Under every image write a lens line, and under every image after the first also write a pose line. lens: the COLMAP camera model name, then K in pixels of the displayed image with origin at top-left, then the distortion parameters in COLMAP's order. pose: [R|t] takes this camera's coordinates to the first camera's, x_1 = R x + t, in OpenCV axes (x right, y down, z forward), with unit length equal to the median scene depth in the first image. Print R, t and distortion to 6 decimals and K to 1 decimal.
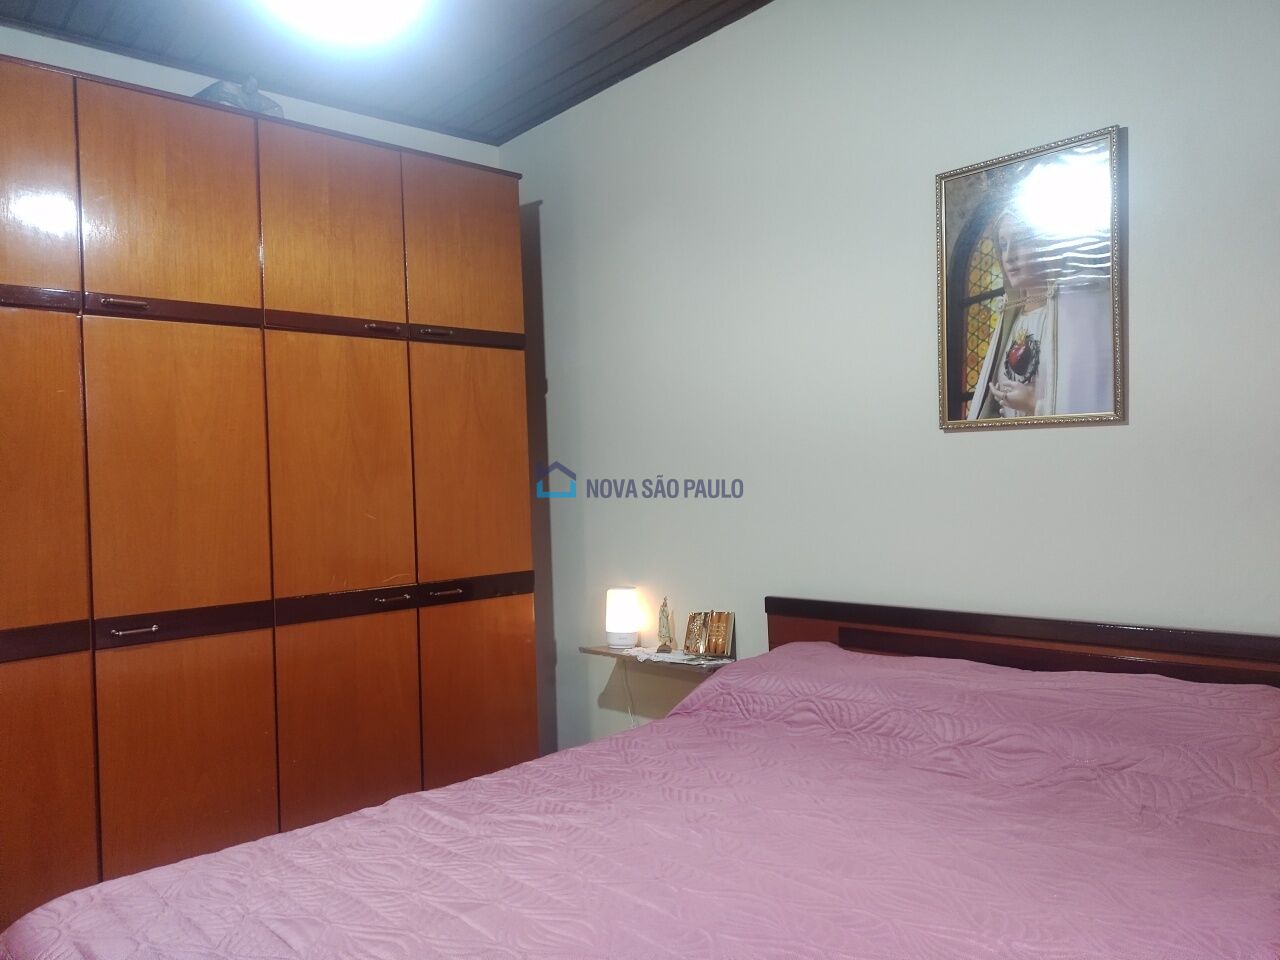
lens RADIAL K [[943.7, 0, 640.0], [0, 943.7, 480.0], [0, 0, 1]] dist [0.001056, 0.000196]
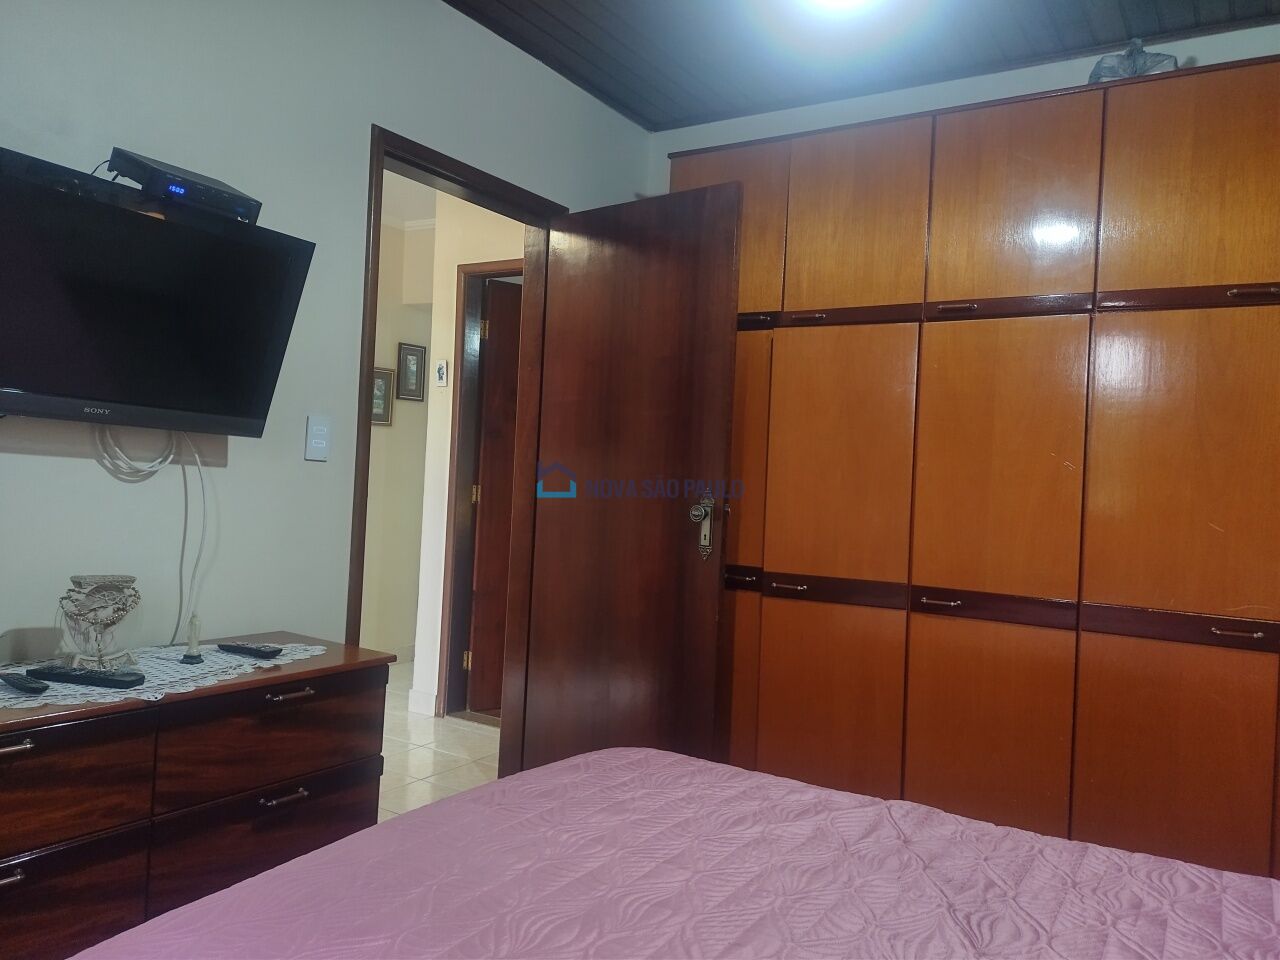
lens RADIAL K [[943.7, 0, 640.0], [0, 943.7, 480.0], [0, 0, 1]] dist [0.001056, 0.000196]
pose [[0.258724, 0.053839, -0.964450, 0.399264], [-0.052890, 0.997737, 0.041509, -0.010078], [0.964502, 0.040271, 0.260986, 0.327986]]
